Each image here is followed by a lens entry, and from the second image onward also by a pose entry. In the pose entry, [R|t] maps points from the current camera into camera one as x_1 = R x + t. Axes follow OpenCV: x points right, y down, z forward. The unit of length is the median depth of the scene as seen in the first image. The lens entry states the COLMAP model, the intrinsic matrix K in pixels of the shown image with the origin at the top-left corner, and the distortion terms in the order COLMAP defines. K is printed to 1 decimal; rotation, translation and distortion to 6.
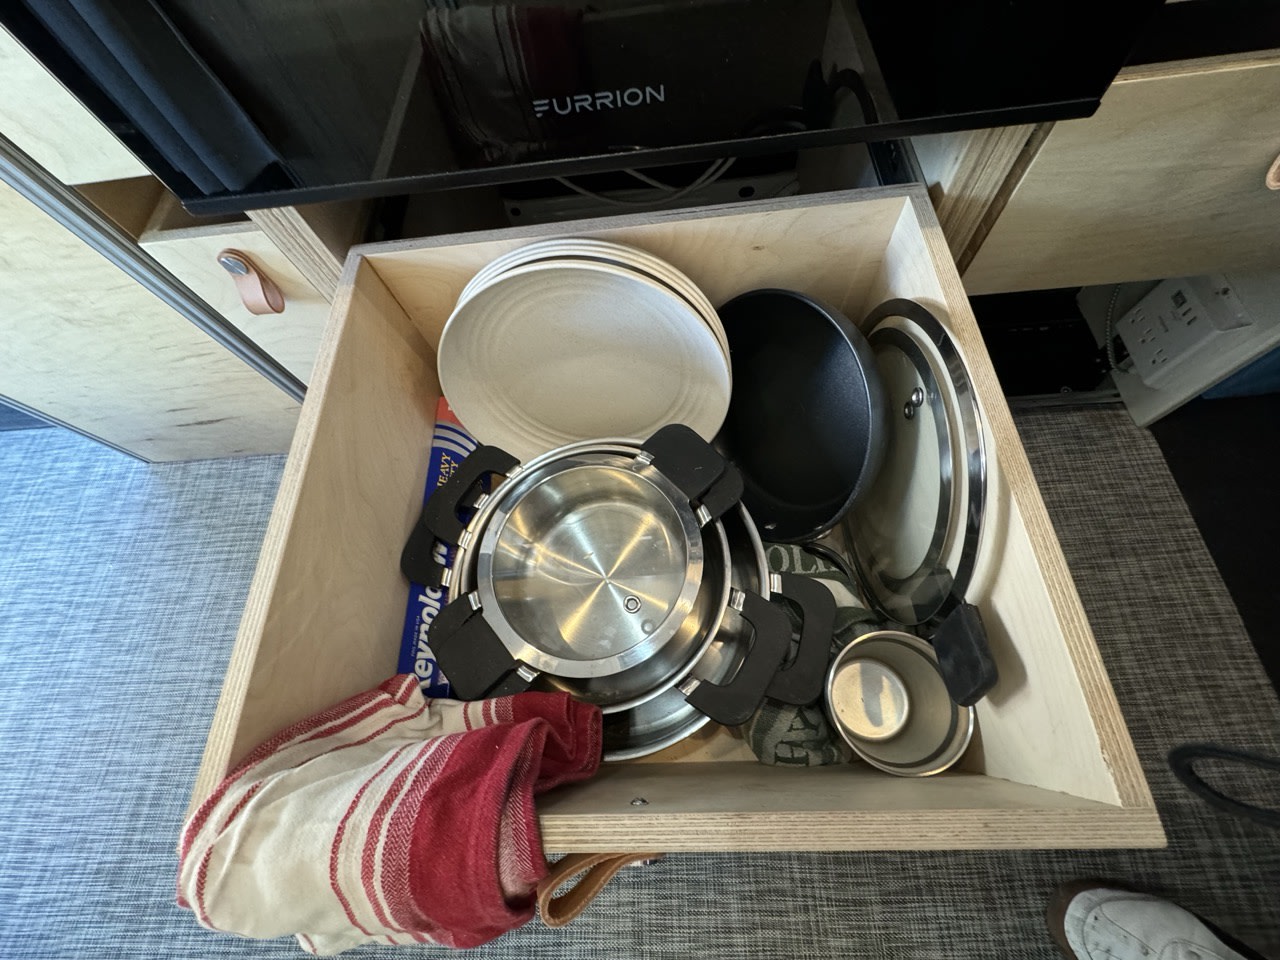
lens RADIAL K [[515.8, 0, 634.6], [0, 515.8, 484.7], [0, 0, 1]] dist [-0.000110, 0.000336]
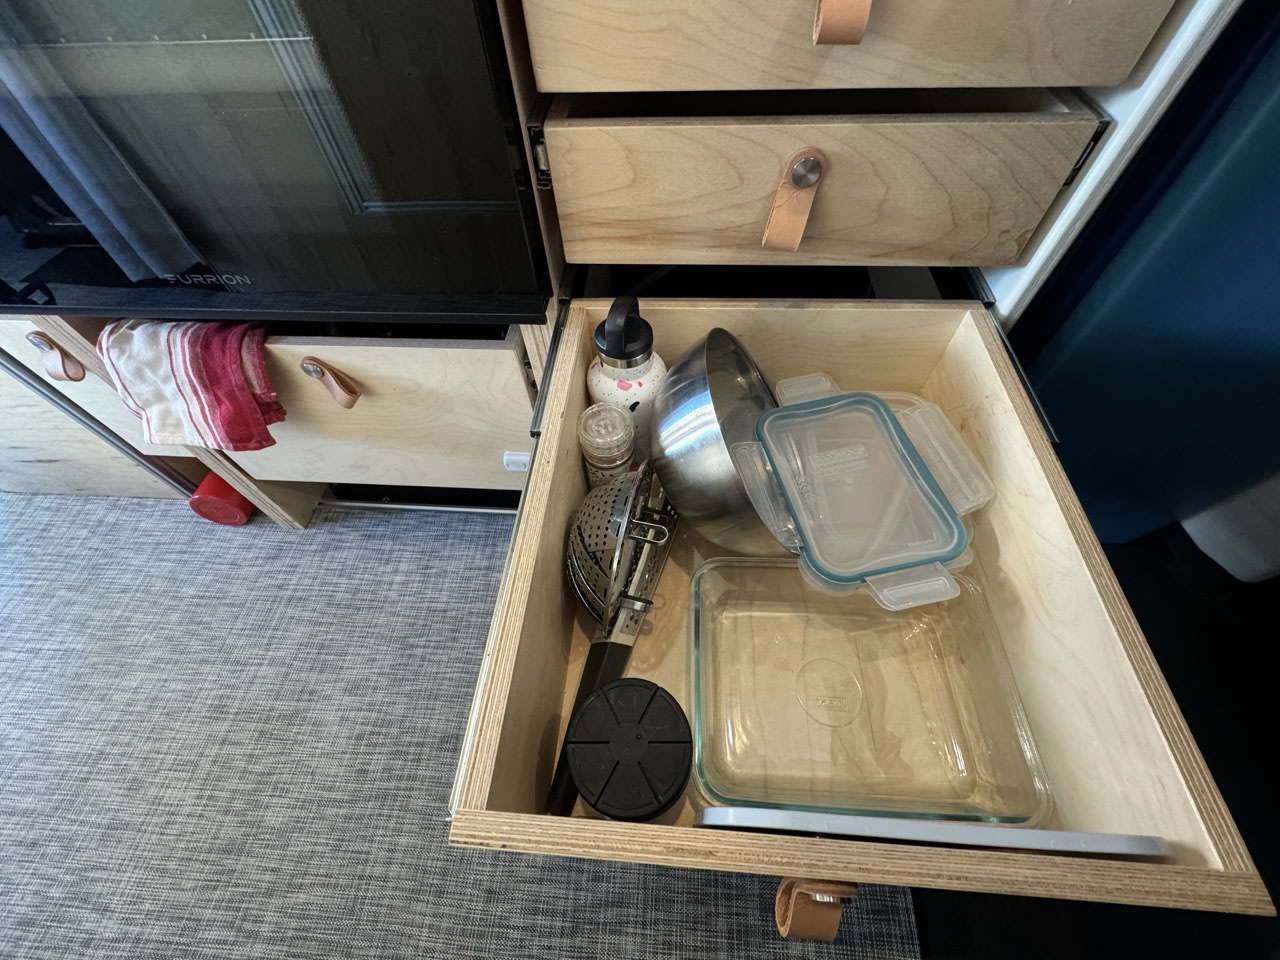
lens RADIAL K [[515.8, 0, 645.3], [0, 515.8, 482.9], [0, 0, 1]] dist [-0.000110, 0.000336]
pose [[0.993161, 0.116045, 0.012850, 0.460929], [-0.111475, 0.975215, -0.191127, -0.002798], [-0.034711, 0.188388, 0.981481, -0.156620]]
